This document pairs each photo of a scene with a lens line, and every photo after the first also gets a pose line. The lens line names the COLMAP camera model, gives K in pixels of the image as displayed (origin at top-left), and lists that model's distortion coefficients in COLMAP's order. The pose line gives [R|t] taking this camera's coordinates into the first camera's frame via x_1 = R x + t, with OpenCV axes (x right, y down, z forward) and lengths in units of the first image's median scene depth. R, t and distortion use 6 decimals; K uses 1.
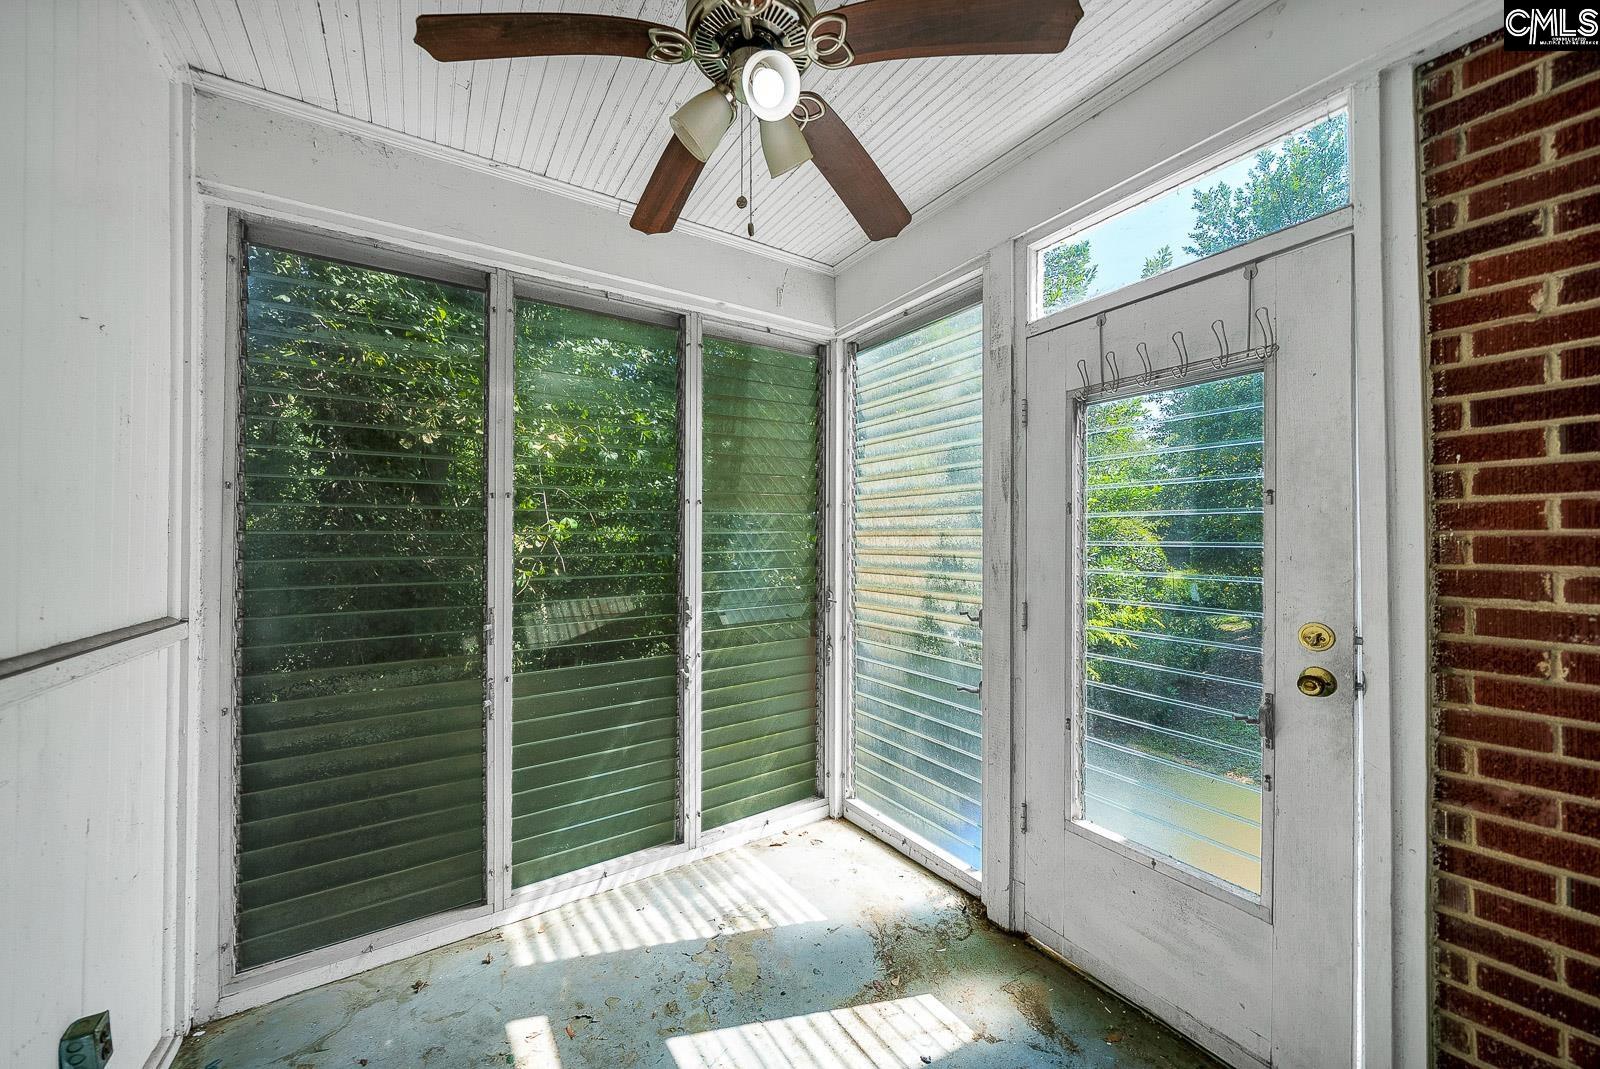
lens RADIAL K [[567.2, 0, 784.4], [0, 567.2, 537.1], [0, 0, 1]] dist [0.000211, 0.000010]
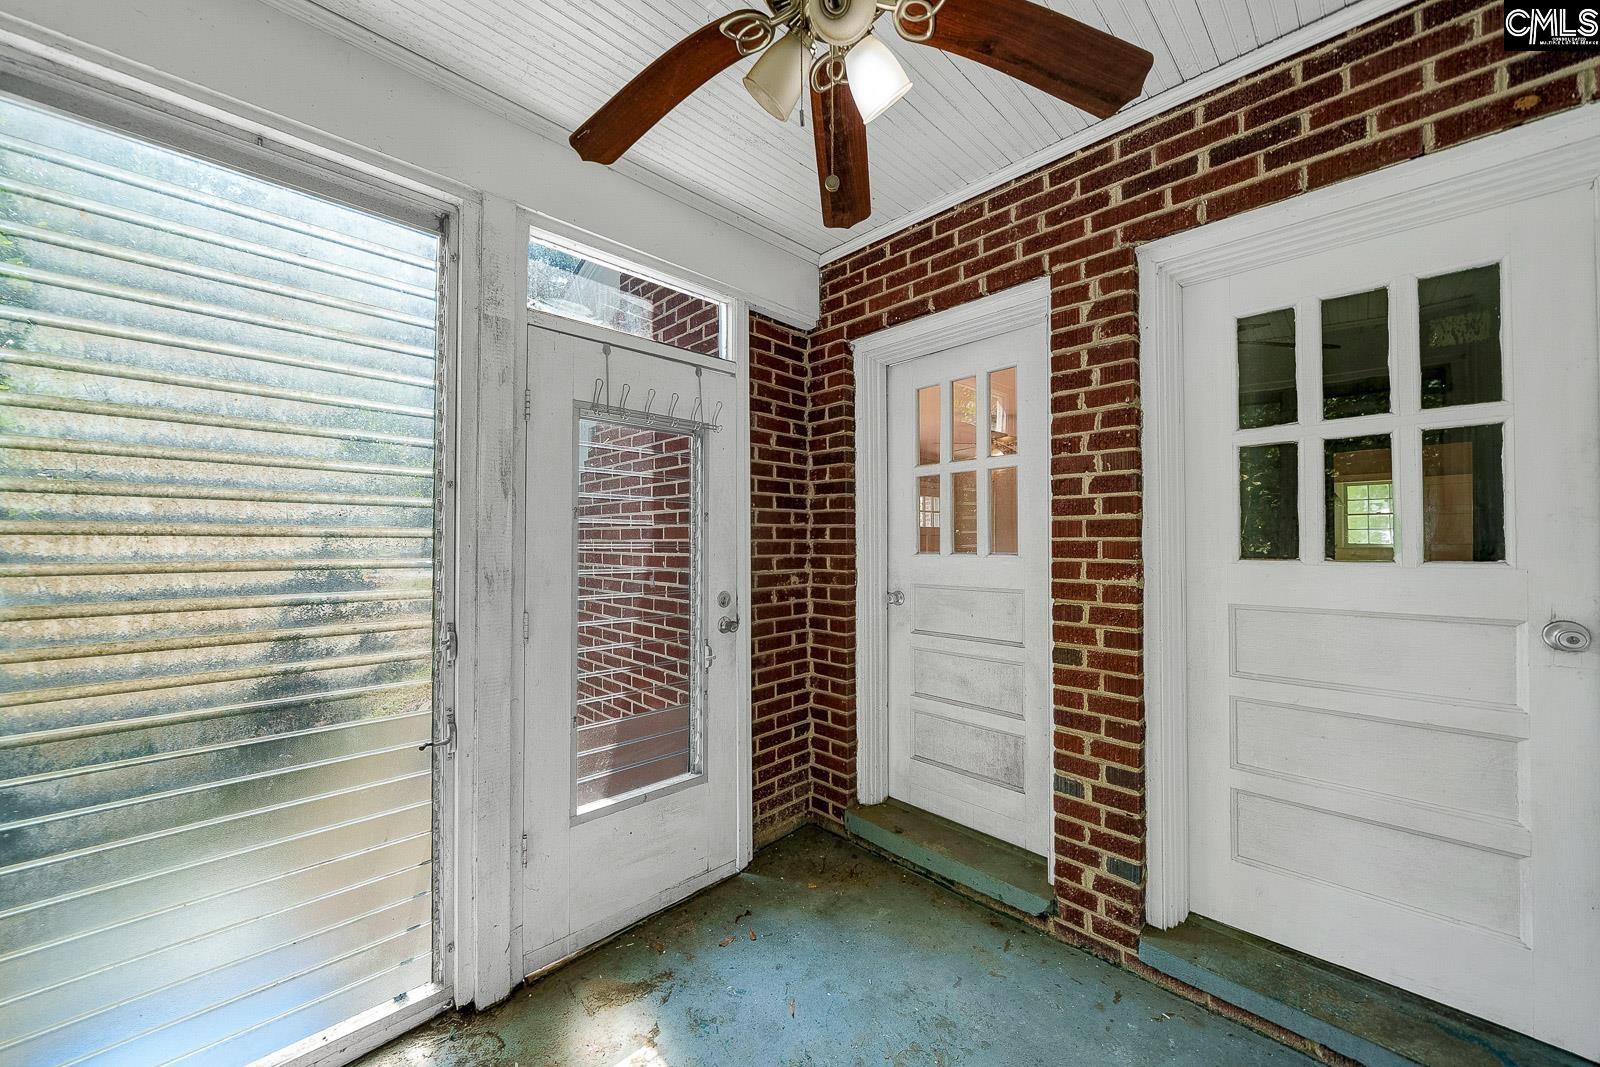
lens RADIAL K [[567.2, 0, 784.4], [0, 567.2, 536.1], [0, 0, 1]] dist [0.000211, 0.000010]
pose [[-0.168862, 0.015534, 0.985517, -0.504758], [-0.004207, 0.999855, -0.016481, 0.006291], [-0.985631, -0.006929, -0.168772, 0.689005]]
